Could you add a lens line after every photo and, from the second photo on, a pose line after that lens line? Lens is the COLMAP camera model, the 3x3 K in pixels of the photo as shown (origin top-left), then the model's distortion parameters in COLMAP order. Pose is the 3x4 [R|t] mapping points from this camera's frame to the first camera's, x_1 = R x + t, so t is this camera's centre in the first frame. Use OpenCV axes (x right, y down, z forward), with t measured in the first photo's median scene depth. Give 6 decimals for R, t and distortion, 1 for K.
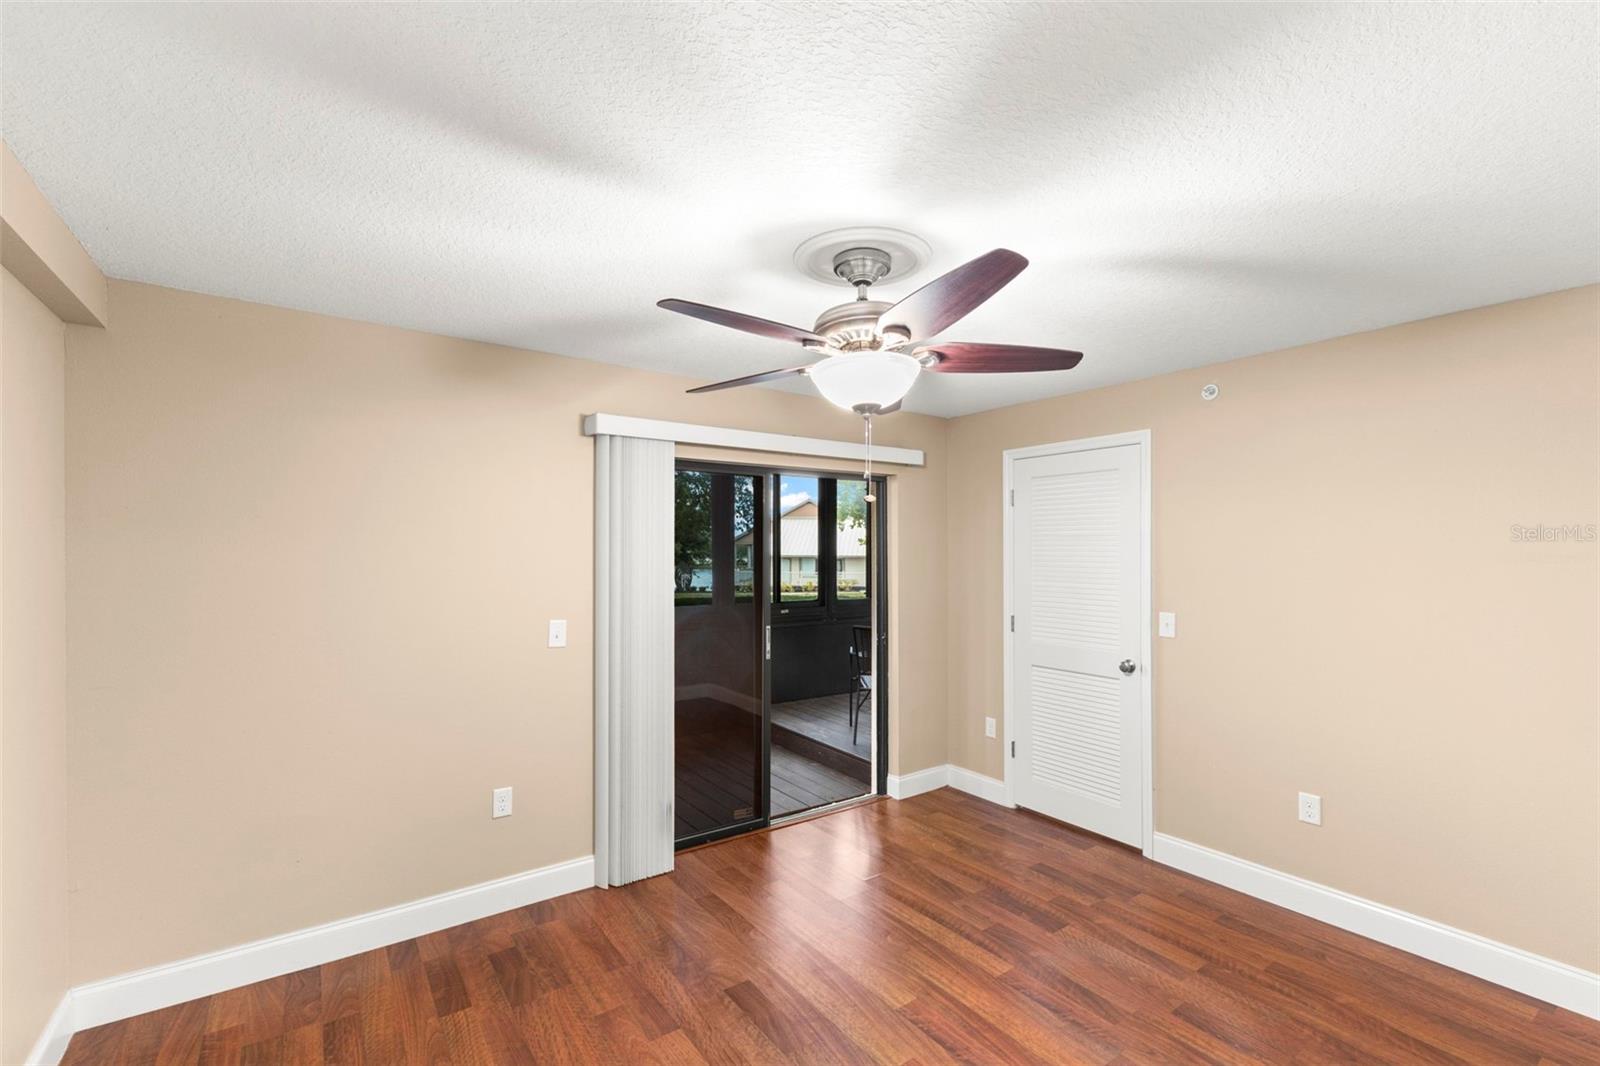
lens RADIAL K [[702.0, 0, 804.7], [0, 702.0, 538.6], [0, 0, 1]] dist [0.002697, 0.000166]
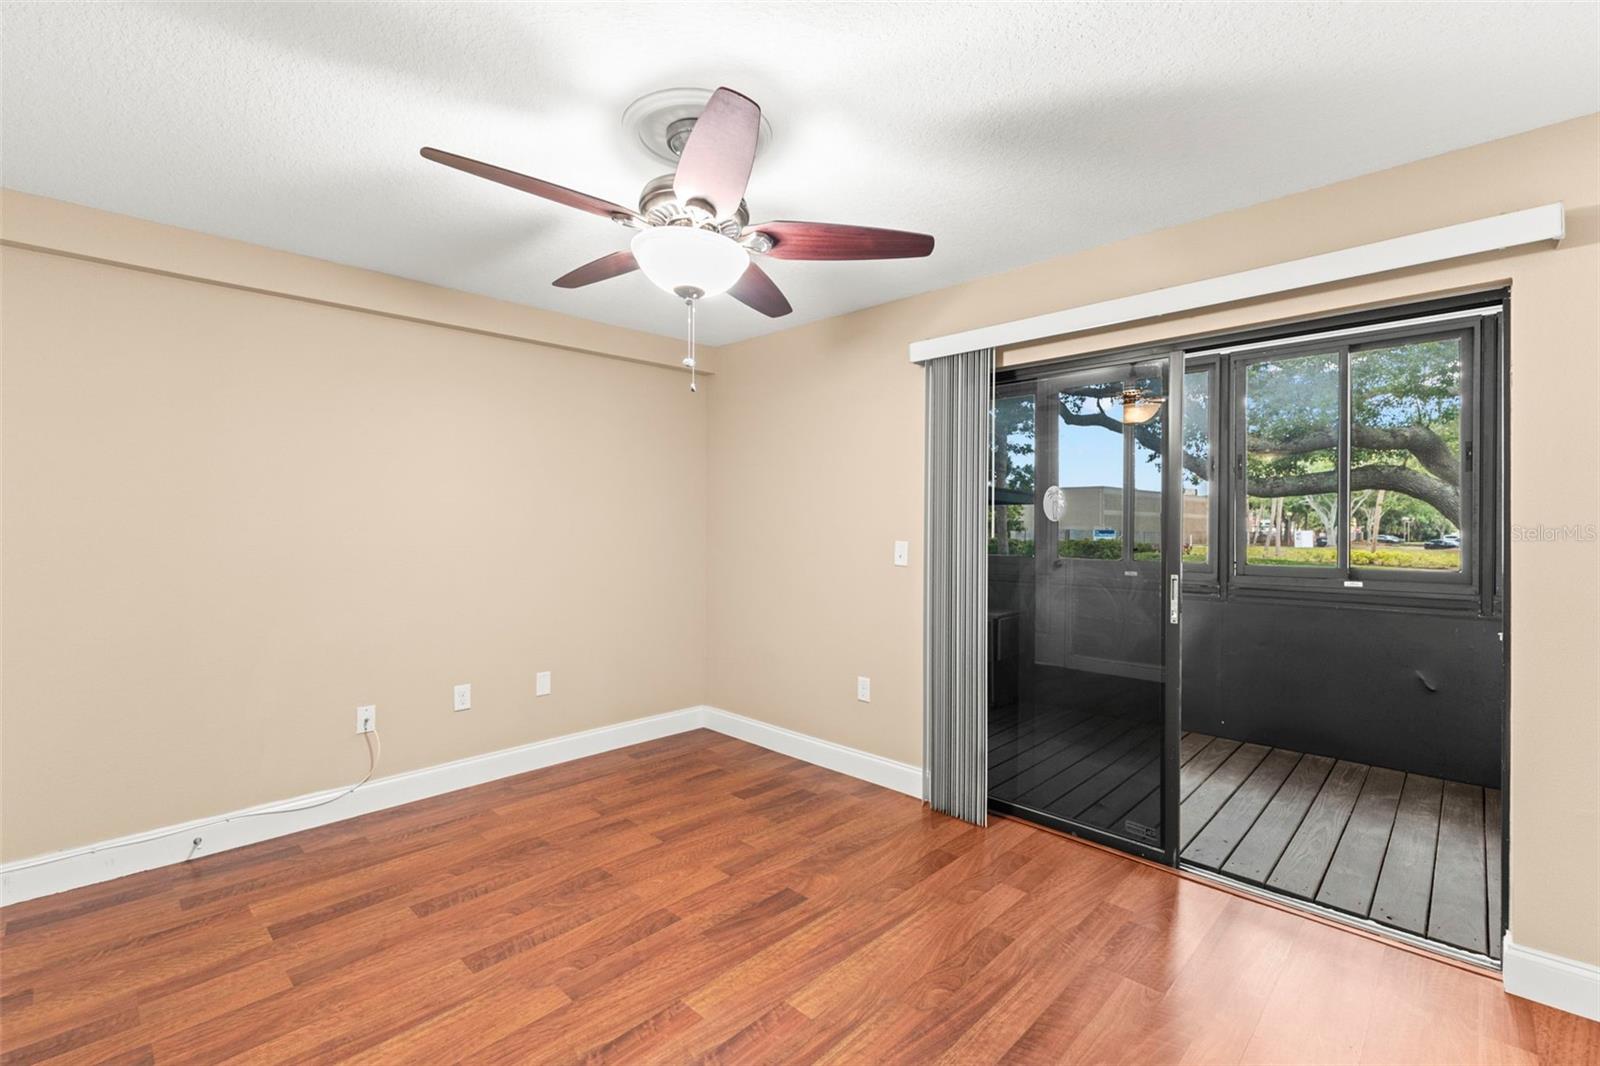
lens RADIAL K [[692.6, 0, 800.0], [0, 692.6, 533.0], [0, 0, 1]] dist [0.012972, -0.000022]
pose [[0.171805, 0.003181, -0.985126, 0.789302], [0.013555, 0.999892, 0.005593, 0.111403], [0.985038, -0.014315, 0.171743, 0.765678]]
